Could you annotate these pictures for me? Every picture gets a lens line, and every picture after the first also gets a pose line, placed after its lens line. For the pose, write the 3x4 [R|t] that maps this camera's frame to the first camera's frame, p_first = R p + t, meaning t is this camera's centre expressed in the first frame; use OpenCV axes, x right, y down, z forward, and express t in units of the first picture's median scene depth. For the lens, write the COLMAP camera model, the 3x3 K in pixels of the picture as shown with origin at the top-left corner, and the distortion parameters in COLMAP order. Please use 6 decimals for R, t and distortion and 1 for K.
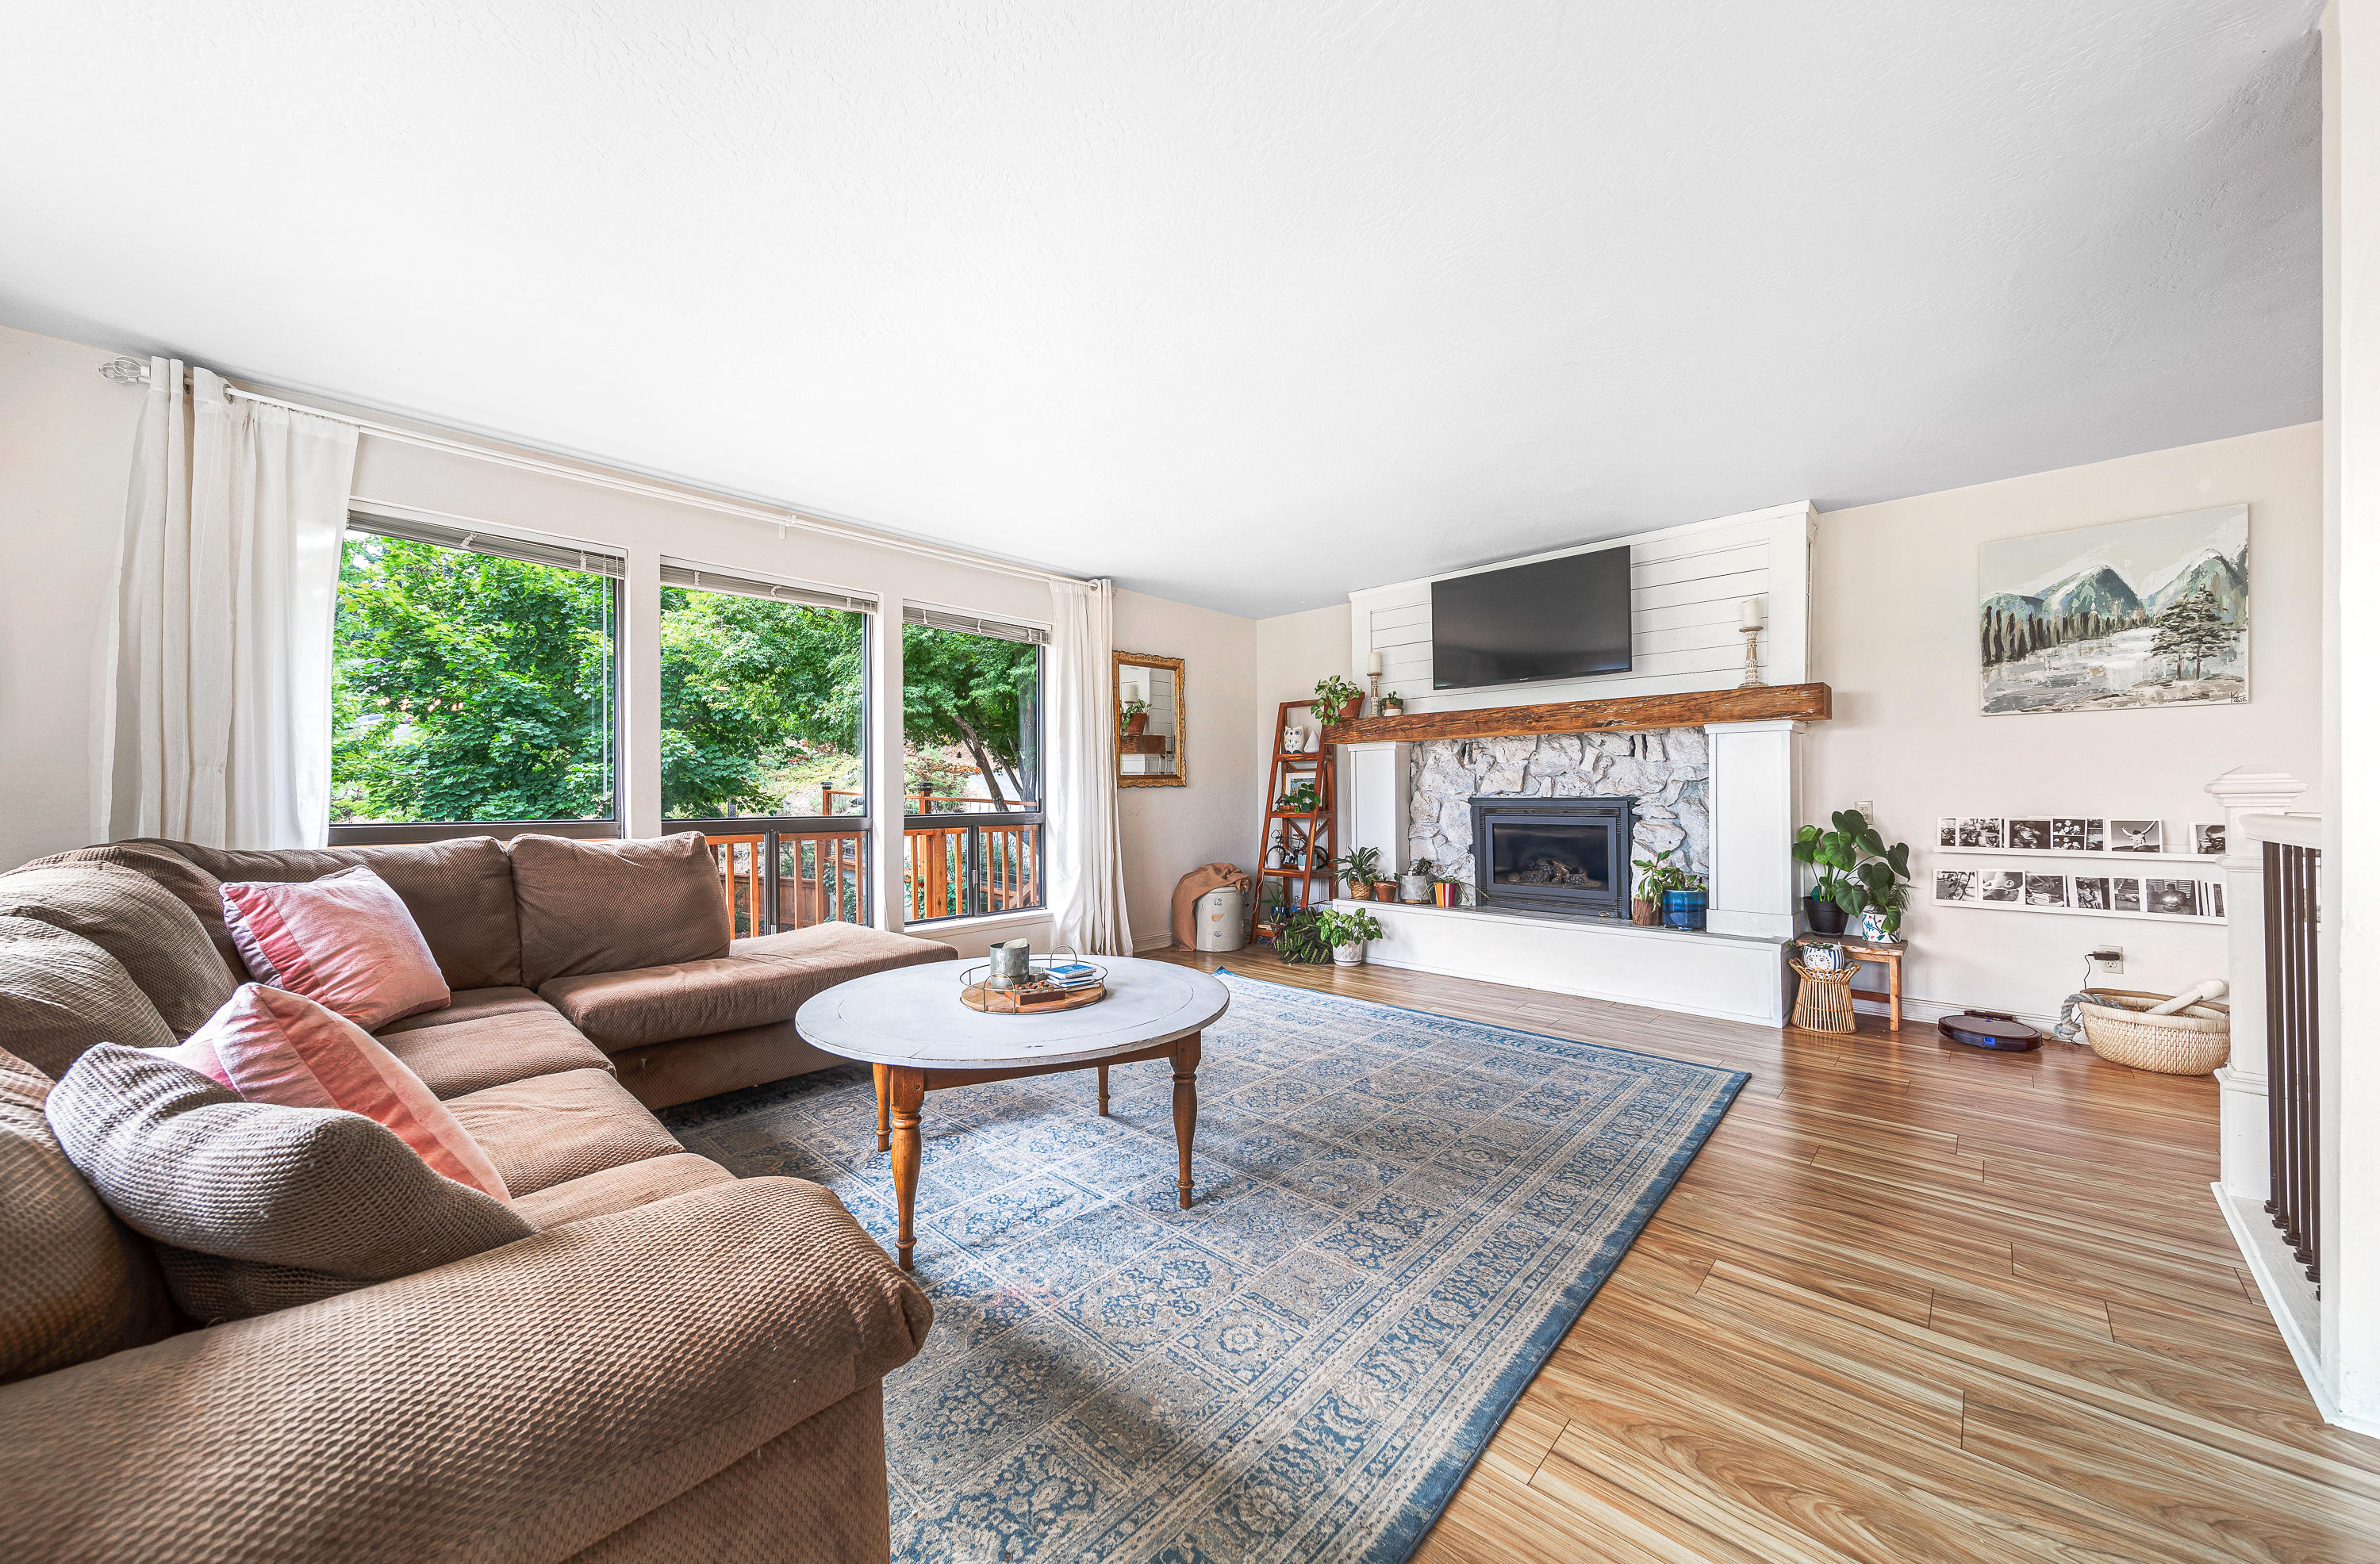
lens RADIAL K [[864.1, 0, 1190.0], [0, 864.1, 782.0], [0, 0, 1]] dist [0.000080, -0.000009]
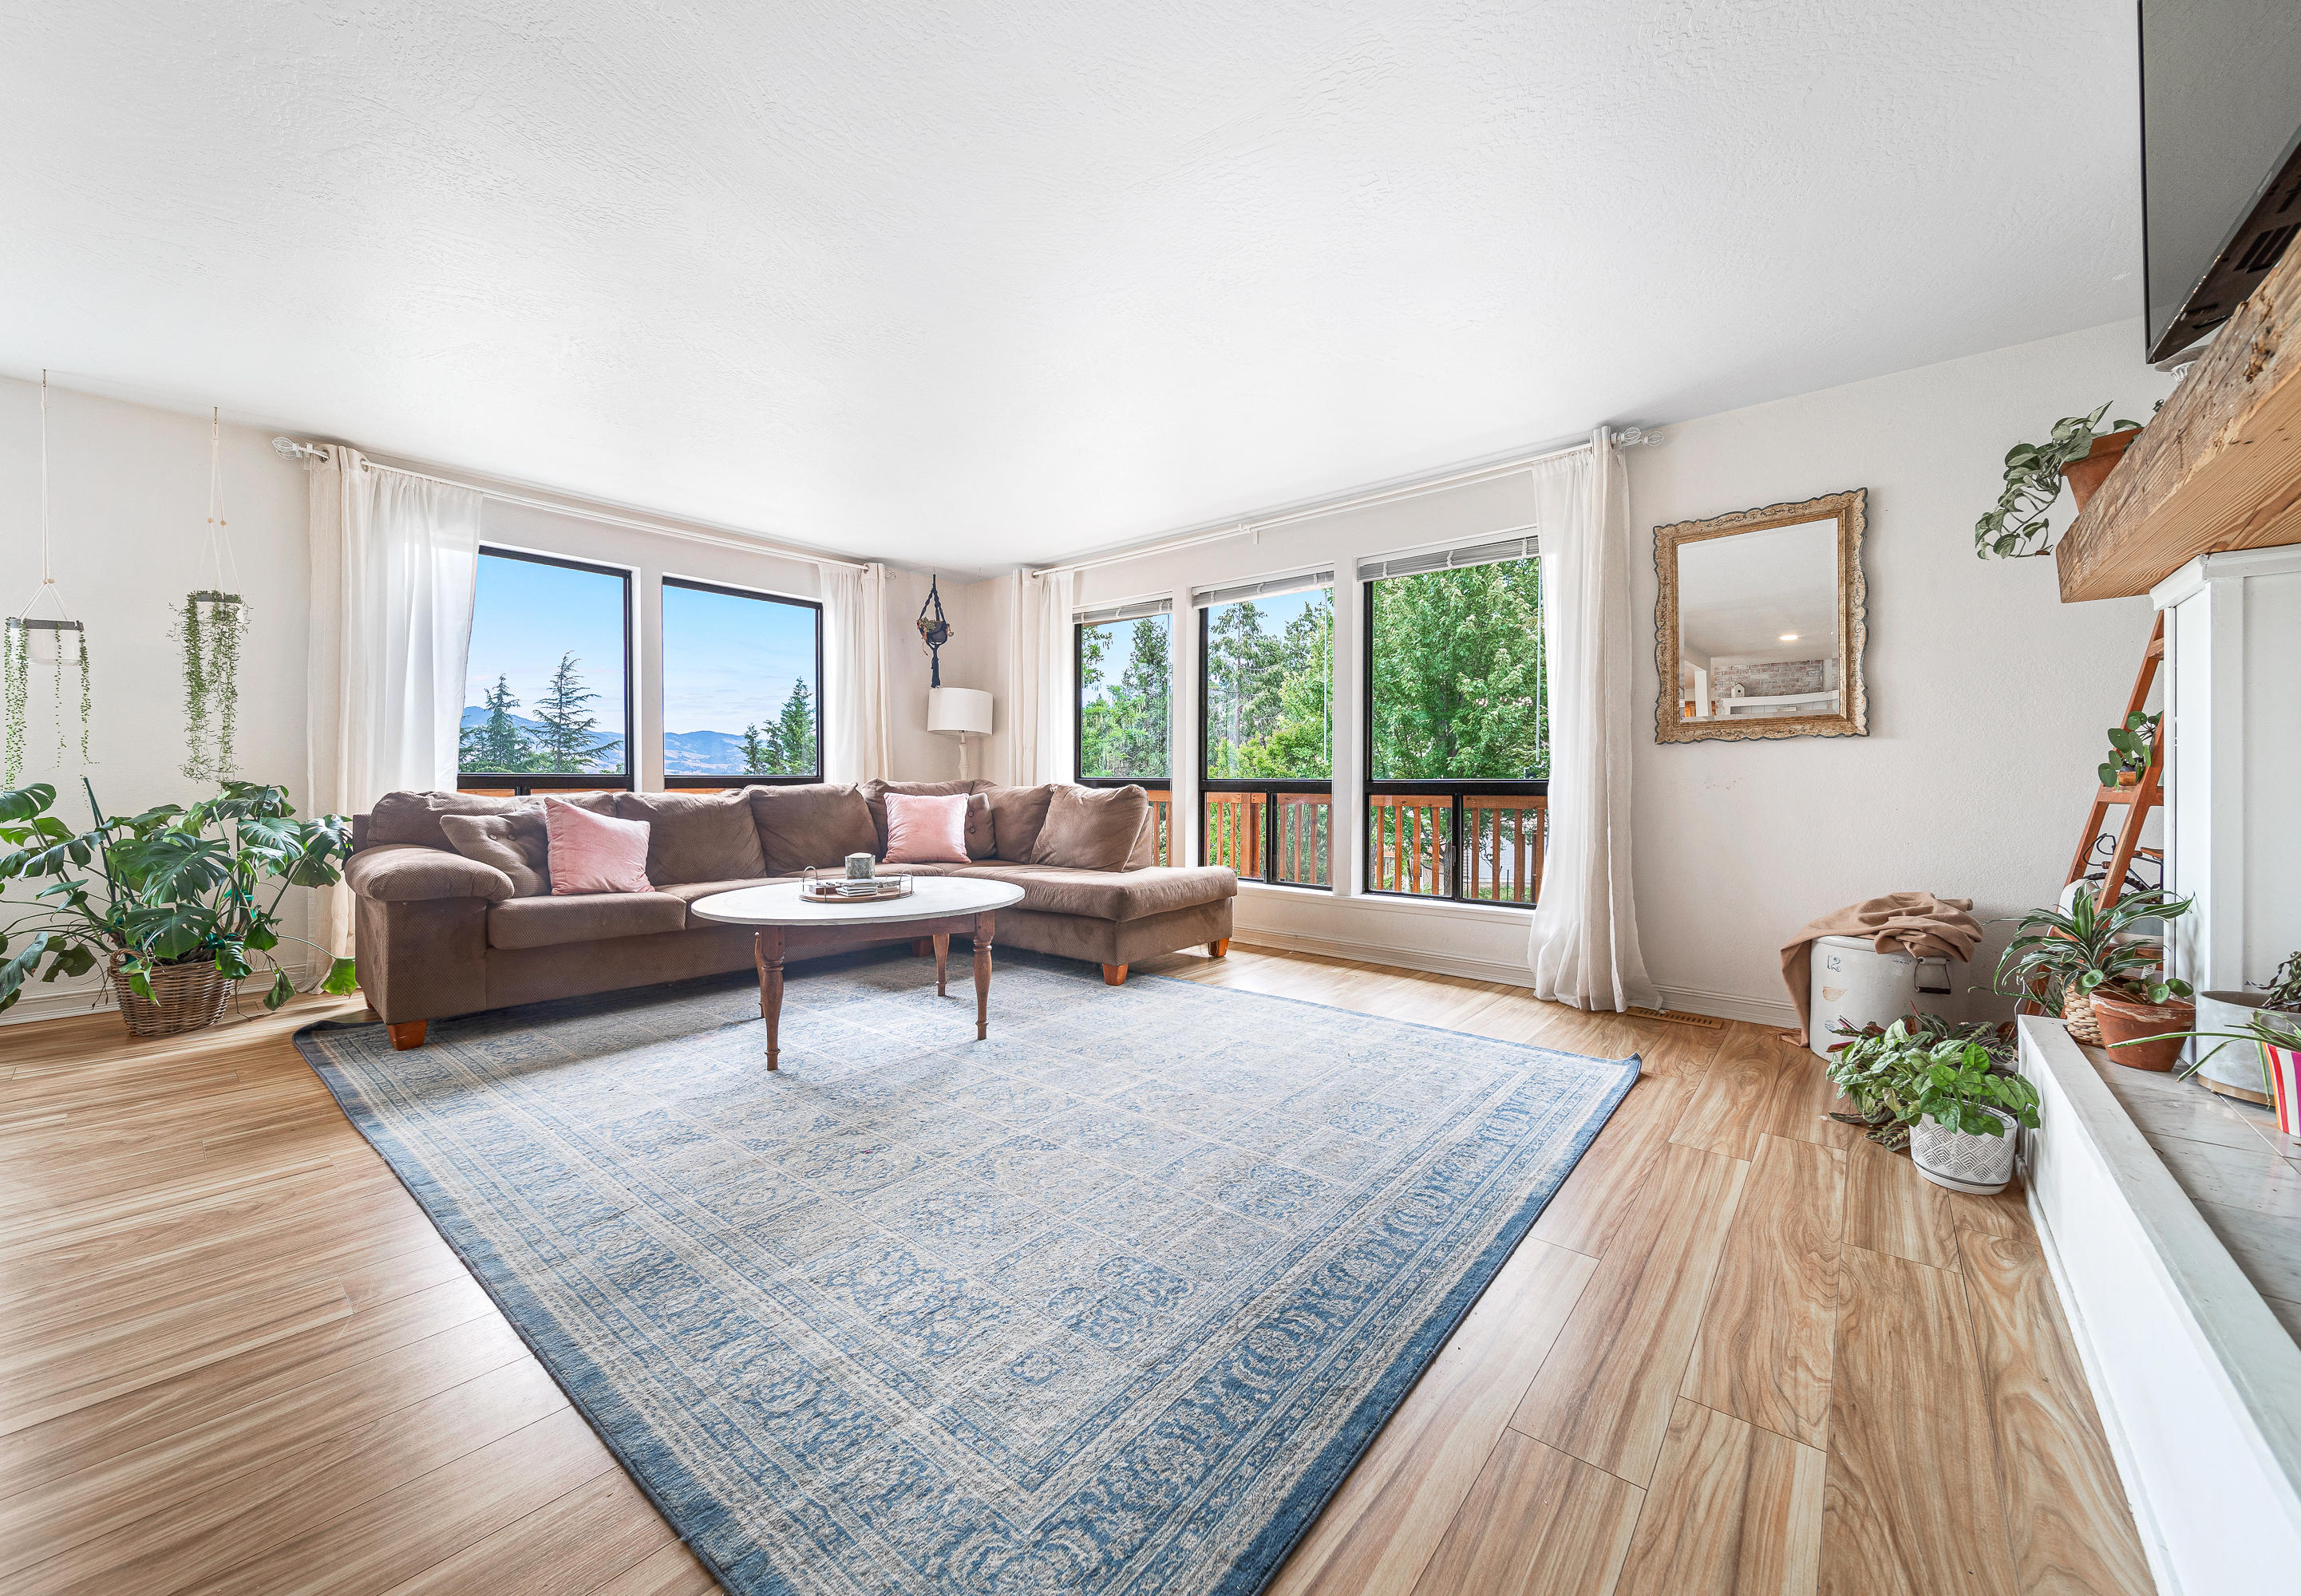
lens RADIAL K [[827.7, 0, 1150.5], [0, 827.7, 798.0], [0, 0, 1]] dist [0.000182, 0.000067]
pose [[0.071633, 0.018662, -0.997256, 1.193810], [0.008727, 0.999775, 0.019336, 0.076549], [0.997393, -0.010088, 0.071454, 1.428895]]
